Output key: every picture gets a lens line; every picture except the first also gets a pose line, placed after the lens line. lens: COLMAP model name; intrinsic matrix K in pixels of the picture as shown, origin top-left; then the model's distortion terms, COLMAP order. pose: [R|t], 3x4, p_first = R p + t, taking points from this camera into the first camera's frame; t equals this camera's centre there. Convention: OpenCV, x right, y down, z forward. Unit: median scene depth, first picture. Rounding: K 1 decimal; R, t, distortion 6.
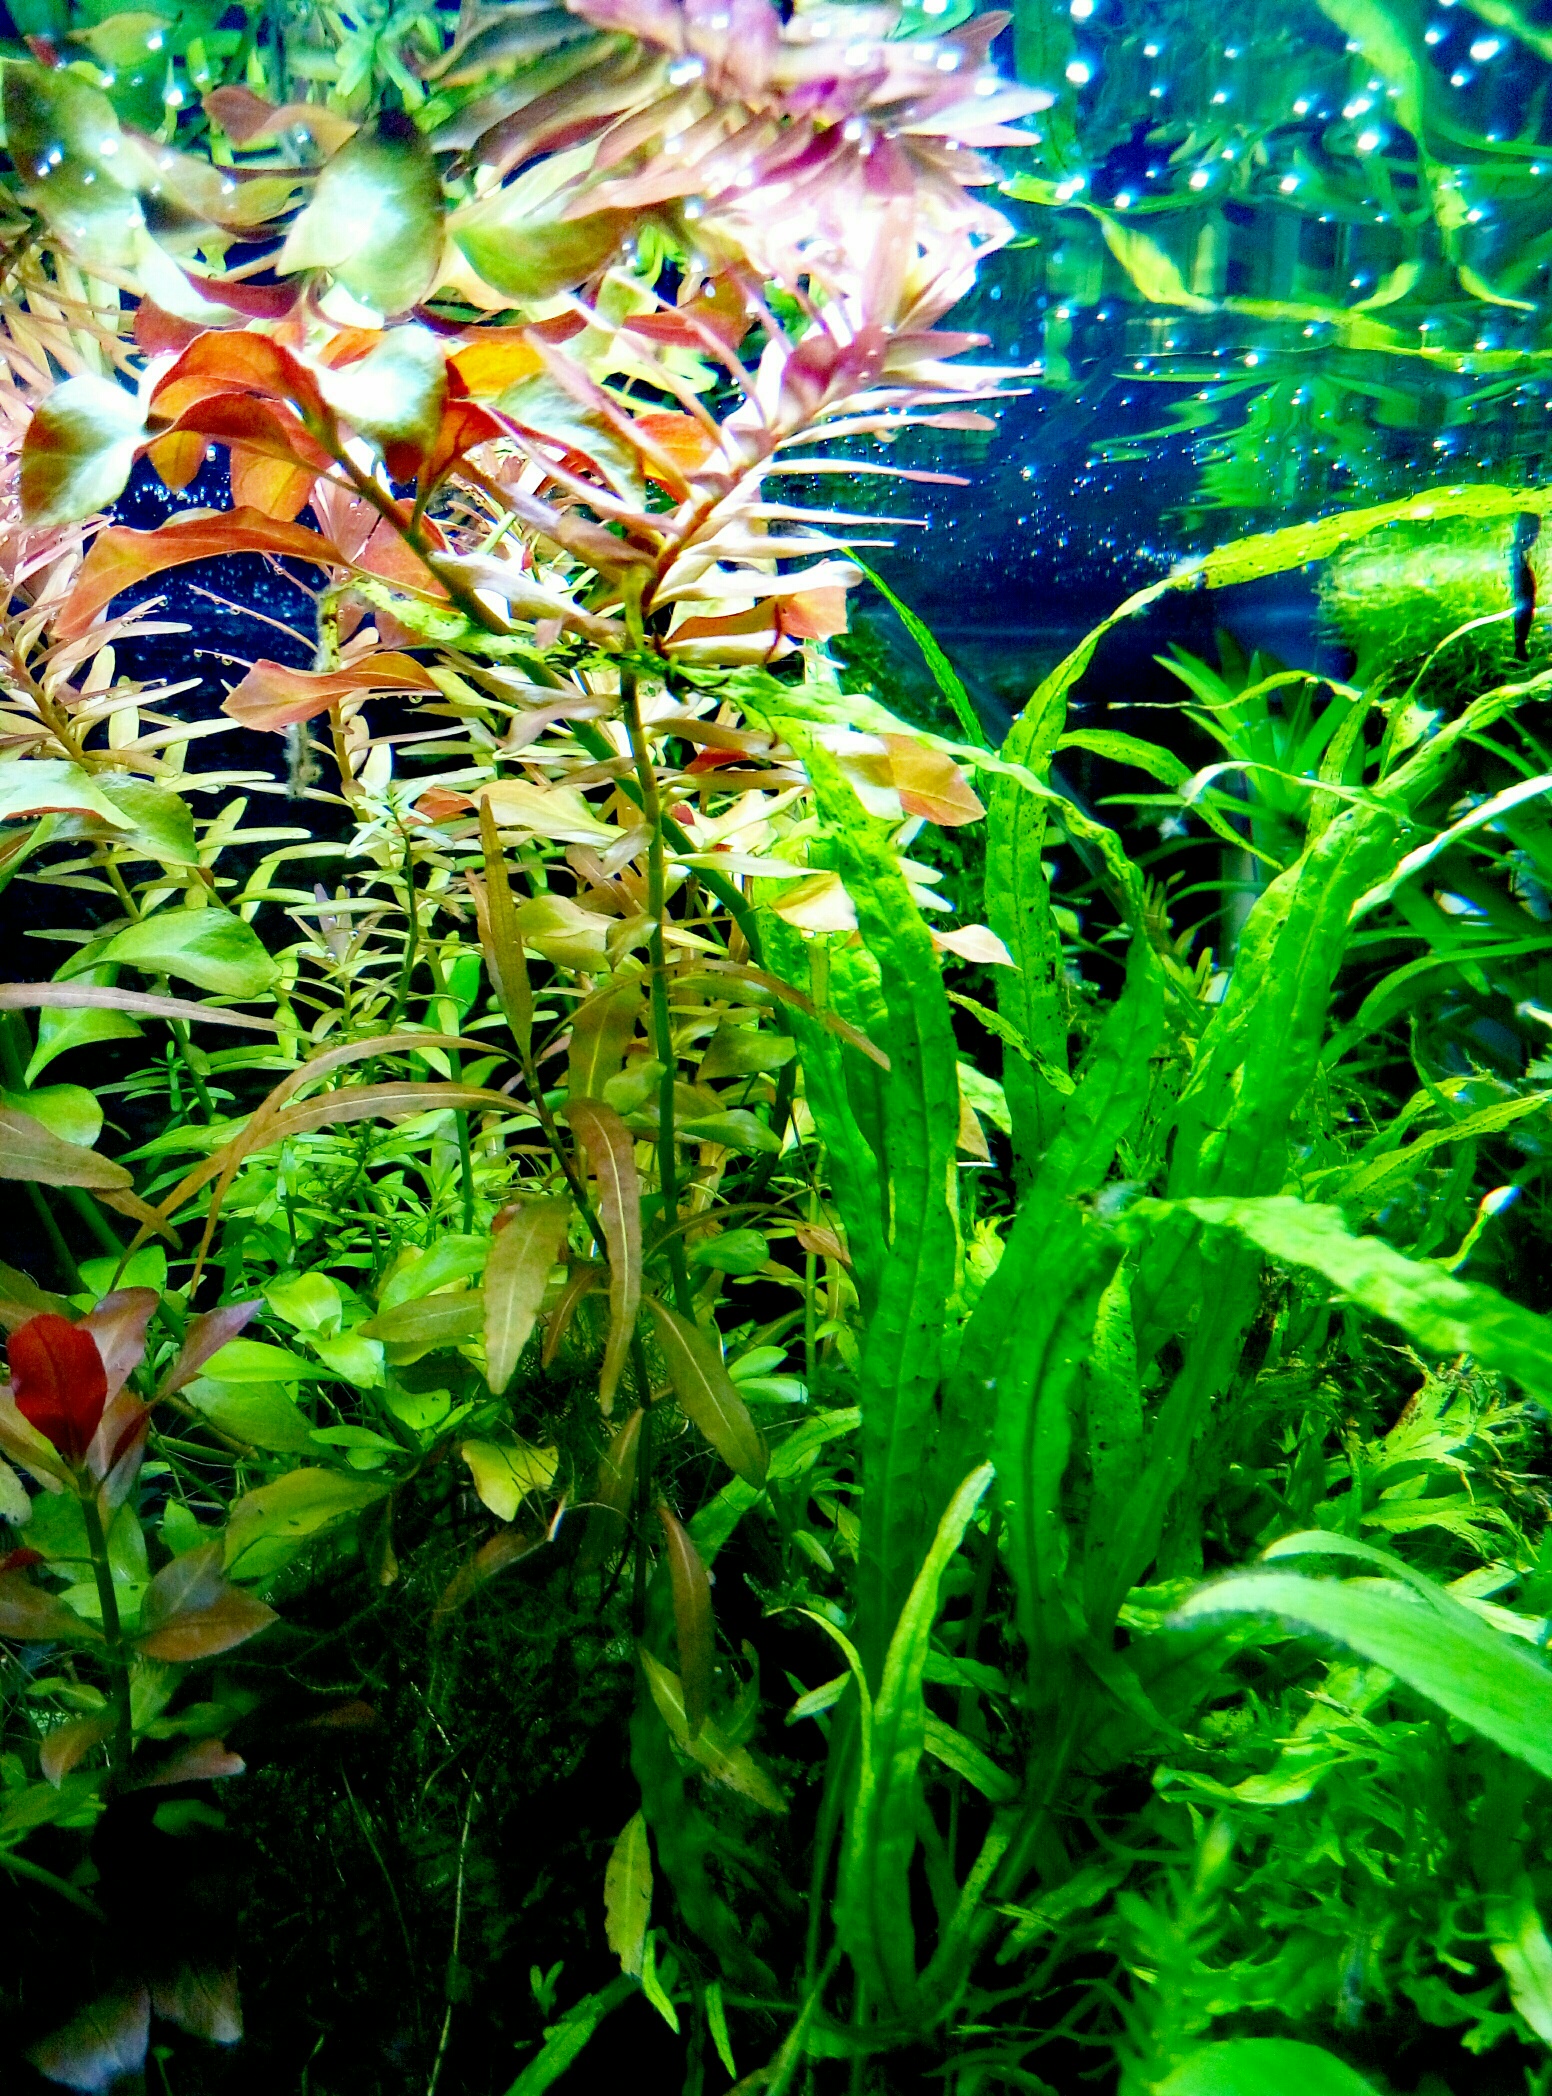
lens RADIAL K [[1680.4, 0, 776.0], [0, 1680.4, 1048.0], [0, 0, 1]] dist [0.054401, -0.227073]
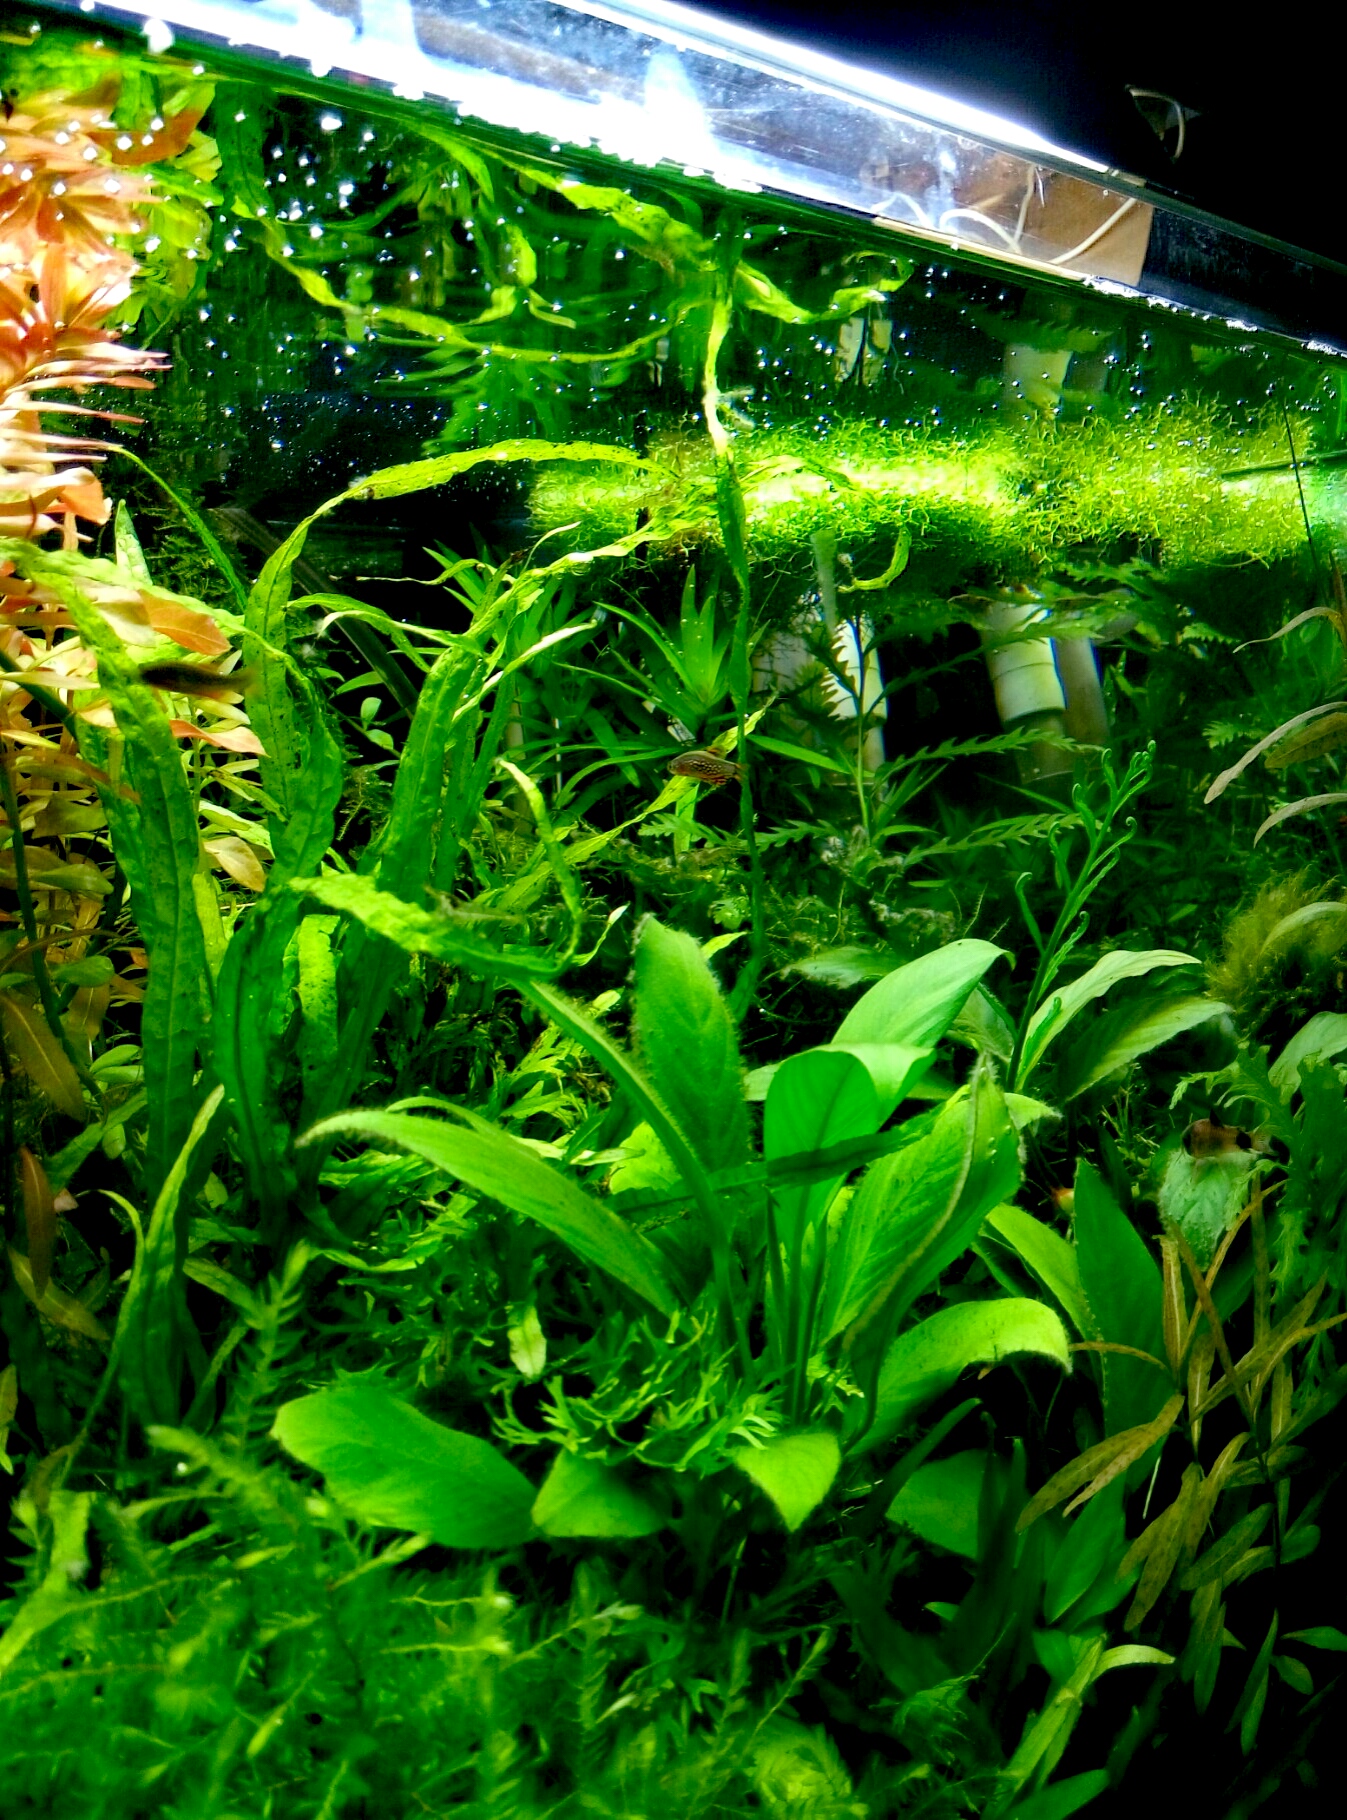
lens RADIAL K [[1362.6, 0, 663.2], [0, 1362.6, 916.3], [0, 0, 1]] dist [0.000039, -0.093689]
pose [[0.960441, -0.029468, 0.276919, 0.164568], [0.020384, 0.999157, 0.035625, 0.063734], [-0.277735, -0.028571, 0.960233, -0.257432]]
